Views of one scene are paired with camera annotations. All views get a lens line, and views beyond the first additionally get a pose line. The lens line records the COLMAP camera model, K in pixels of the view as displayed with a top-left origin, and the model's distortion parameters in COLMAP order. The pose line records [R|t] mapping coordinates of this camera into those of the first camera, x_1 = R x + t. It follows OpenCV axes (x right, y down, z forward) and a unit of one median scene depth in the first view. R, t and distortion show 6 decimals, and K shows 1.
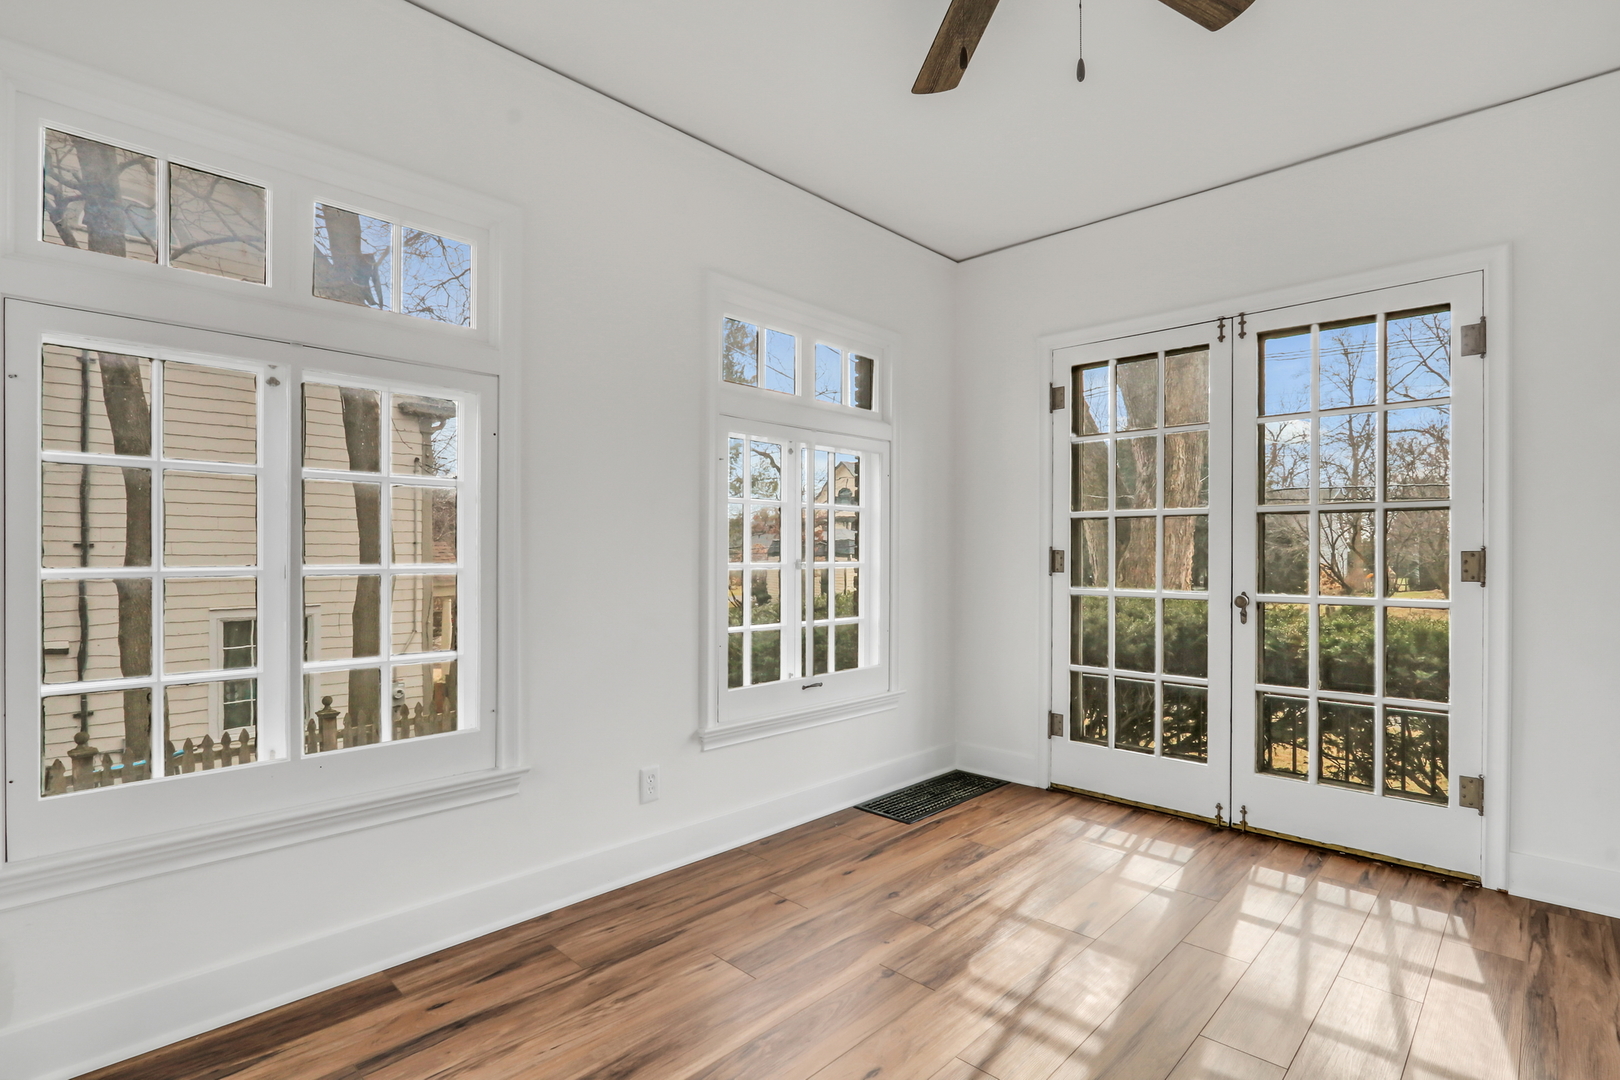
lens RADIAL K [[811.8, 0, 804.6], [0, 811.8, 540.3], [0, 0, 1]] dist [-0.022092, 0.006094]
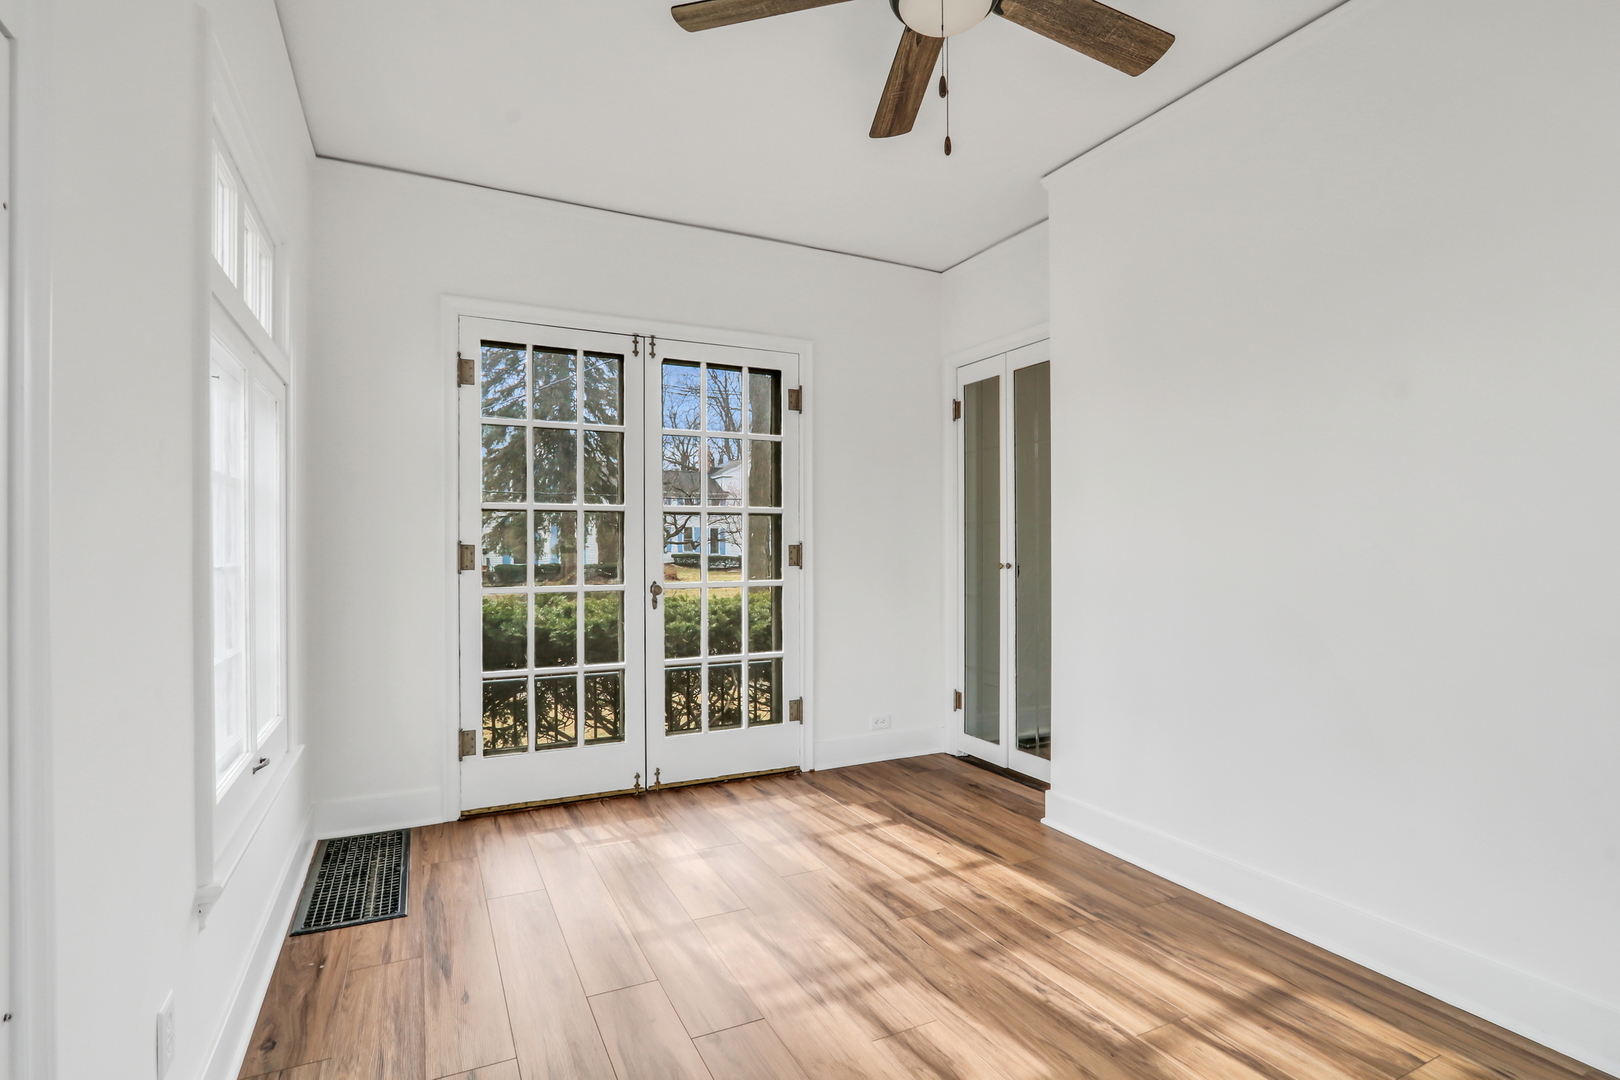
lens RADIAL K [[795.9, 0, 810.0], [0, 795.9, 540.0], [0, 0, 1]] dist [-0.015832, 0.000426]
pose [[0.313067, 0.004121, 0.949722, -0.451760], [-0.010287, 0.999947, -0.000948, 0.004760], [-0.949675, -0.009473, 0.313093, 0.437803]]
